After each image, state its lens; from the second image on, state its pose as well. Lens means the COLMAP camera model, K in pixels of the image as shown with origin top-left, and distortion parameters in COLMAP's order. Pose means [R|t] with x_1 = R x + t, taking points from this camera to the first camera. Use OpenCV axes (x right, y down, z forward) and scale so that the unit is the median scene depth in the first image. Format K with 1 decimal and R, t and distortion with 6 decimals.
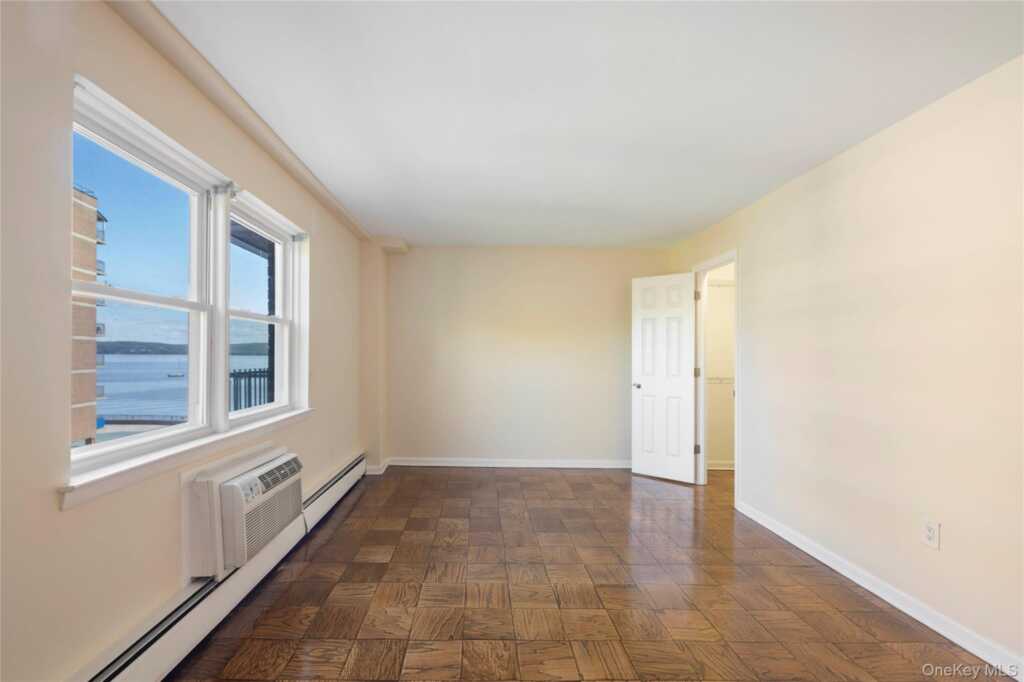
lens RADIAL K [[416.2, 0, 512.0], [0, 416.2, 341.0], [0, 0, 1]] dist [0.000920, 0.000073]
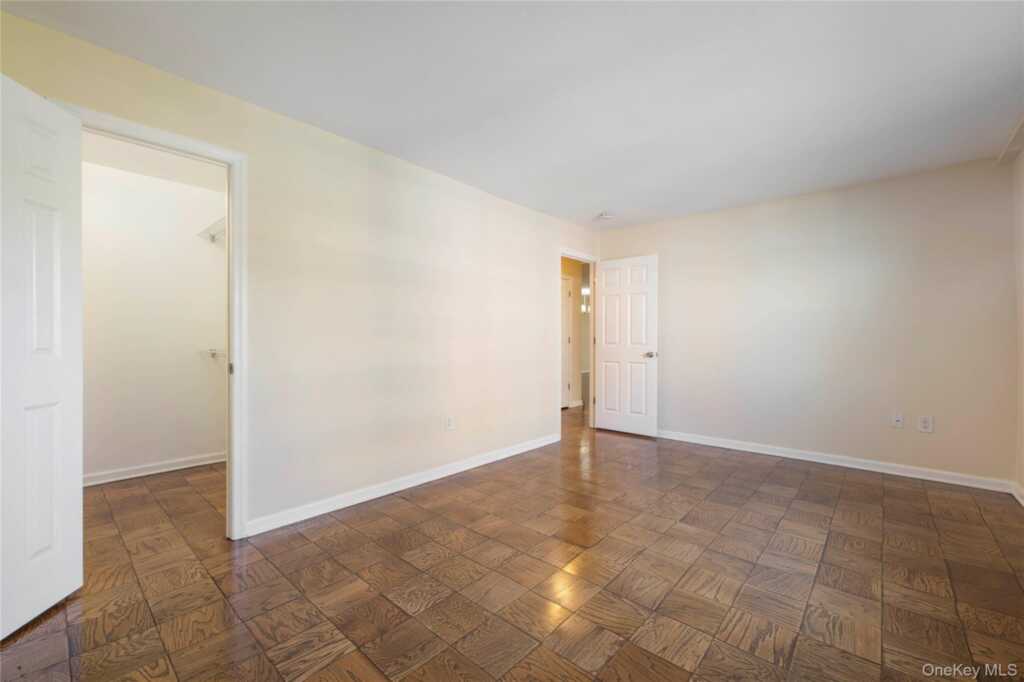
lens RADIAL K [[416.2, 0, 512.0], [0, 416.2, 341.0], [0, 0, 1]] dist [0.000920, 0.000073]
pose [[-0.693223, -0.015016, 0.720567, -0.369341], [-0.032458, 0.999419, -0.010399, 0.123490], [-0.719992, -0.030596, -0.693308, 1.811102]]
